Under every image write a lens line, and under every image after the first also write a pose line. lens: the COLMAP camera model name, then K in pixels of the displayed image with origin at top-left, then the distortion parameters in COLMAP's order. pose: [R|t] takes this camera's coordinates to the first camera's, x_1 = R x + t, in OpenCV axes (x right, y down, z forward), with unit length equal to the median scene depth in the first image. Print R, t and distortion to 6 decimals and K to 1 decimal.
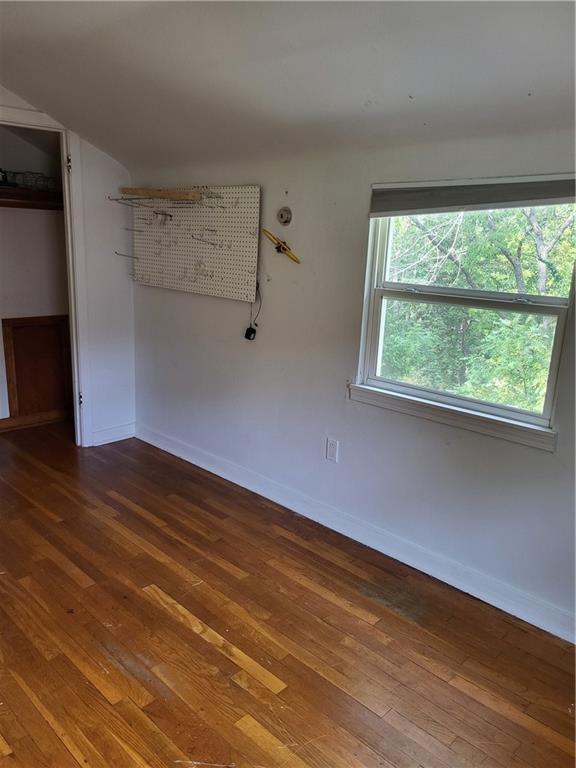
lens RADIAL K [[582.4, 0, 288.0], [0, 582.4, 384.0], [0, 0, 1]] dist [0.041487, -0.052979]
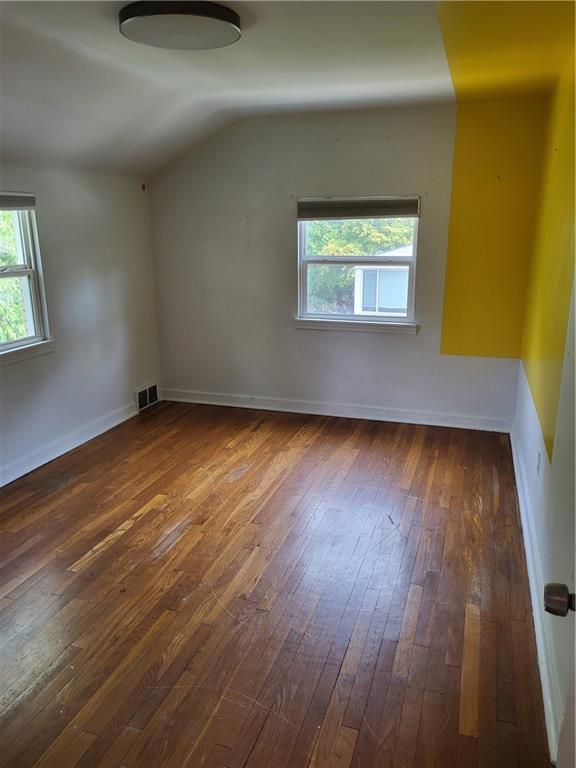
lens RADIAL K [[582.4, 0, 288.0], [0, 582.4, 384.0], [0, 0, 1]] dist [0.041487, -0.052979]
pose [[-0.432690, -0.273474, 0.859064, -1.062255], [0.200521, 0.899820, 0.387446, -0.256860], [-0.878960, 0.339904, -0.334506, 0.762119]]
